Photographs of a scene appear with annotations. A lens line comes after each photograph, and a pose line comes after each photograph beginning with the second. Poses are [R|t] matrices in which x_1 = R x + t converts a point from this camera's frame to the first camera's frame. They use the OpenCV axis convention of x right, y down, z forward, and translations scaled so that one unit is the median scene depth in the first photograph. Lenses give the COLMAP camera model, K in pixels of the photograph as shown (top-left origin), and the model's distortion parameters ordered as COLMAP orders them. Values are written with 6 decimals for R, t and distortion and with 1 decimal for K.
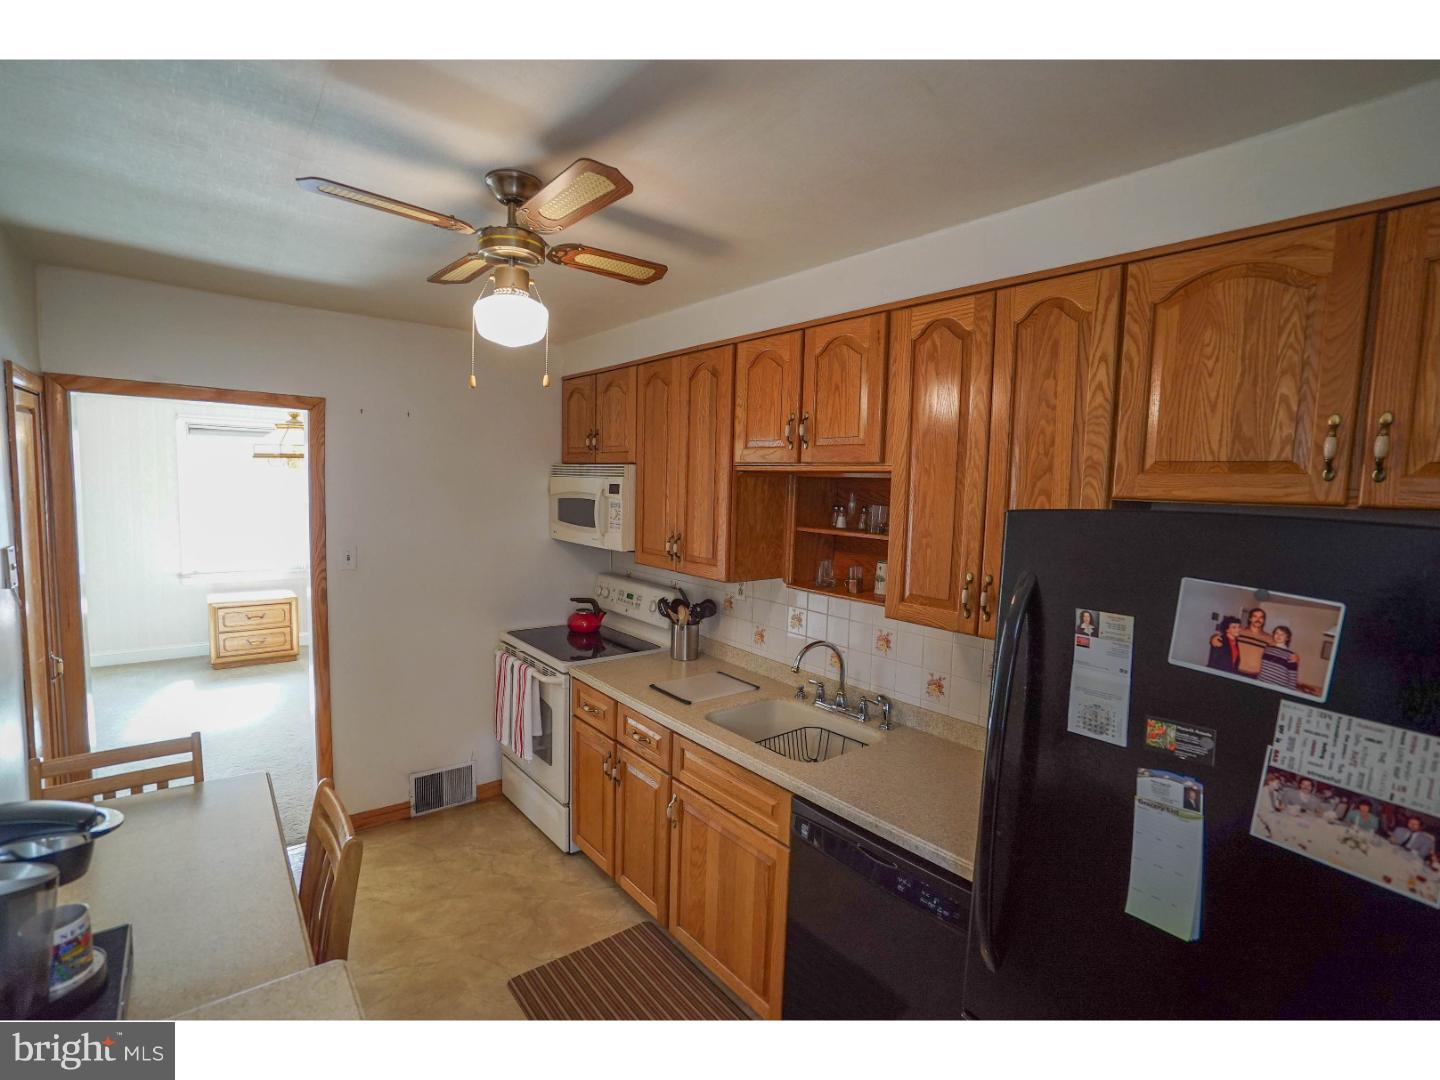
lens RADIAL K [[678.2, 0, 716.6], [0, 678.2, 543.5], [0, 0, 1]] dist [-0.029149, 0.008234]
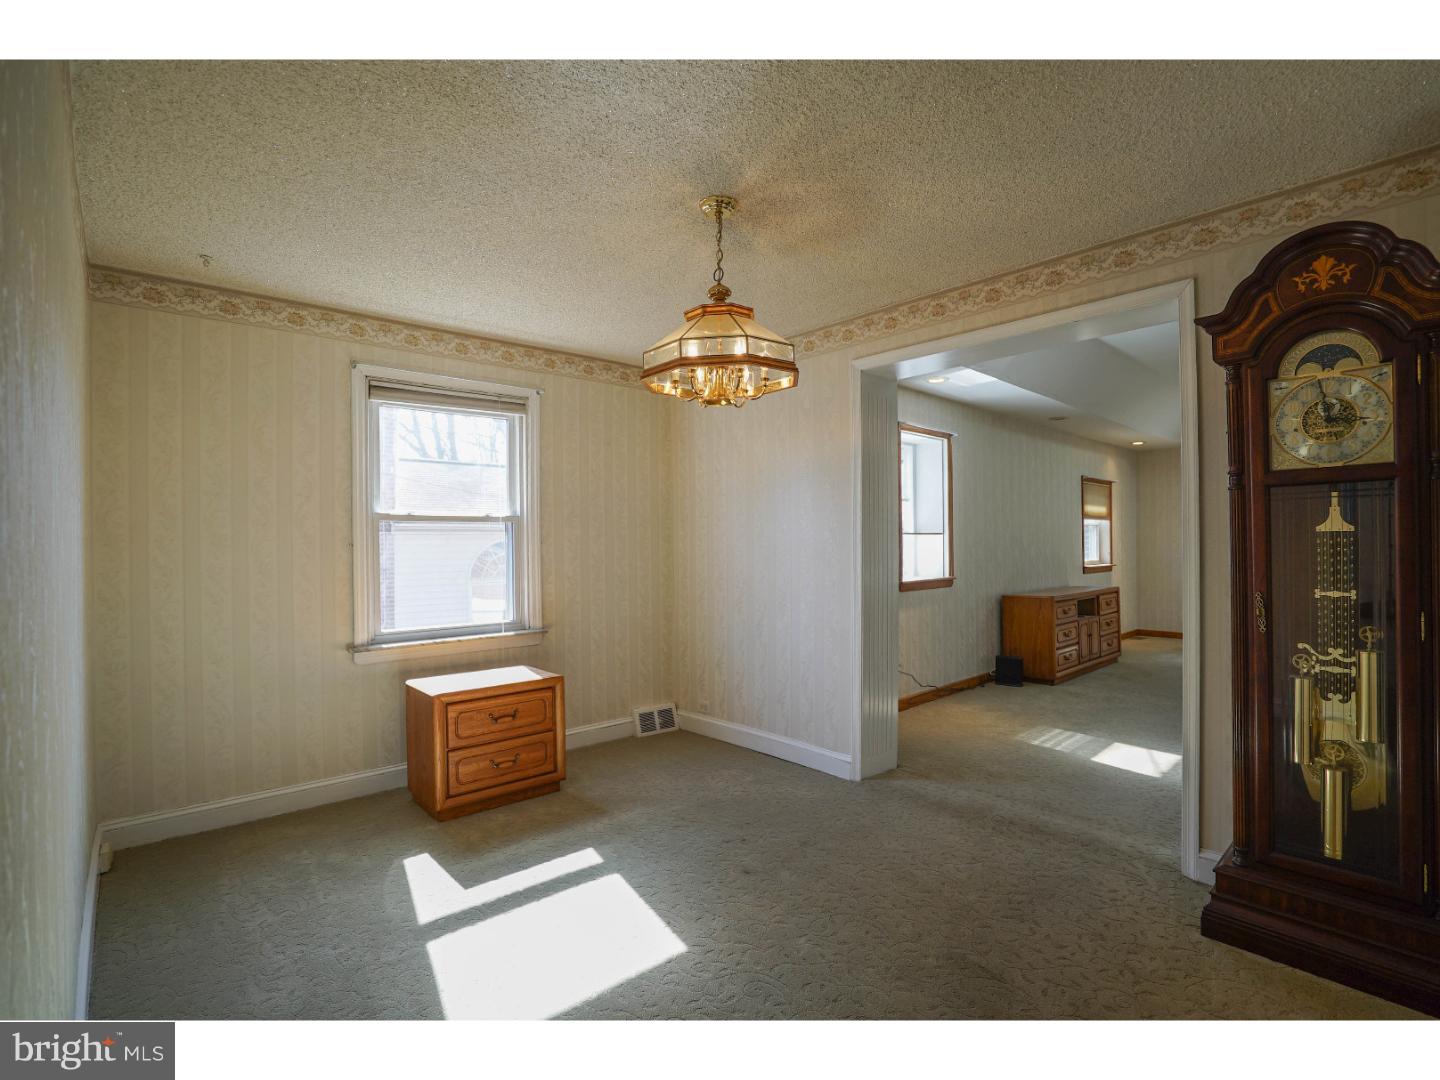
lens RADIAL K [[678.2, 0, 713.8], [0, 678.2, 541.5], [0, 0, 1]] dist [-0.029149, 0.008234]
pose [[0.997193, -0.039097, 0.063860, -0.543071], [0.044729, 0.995001, -0.089286, 0.023833], [-0.060050, 0.091892, 0.993957, 0.422395]]
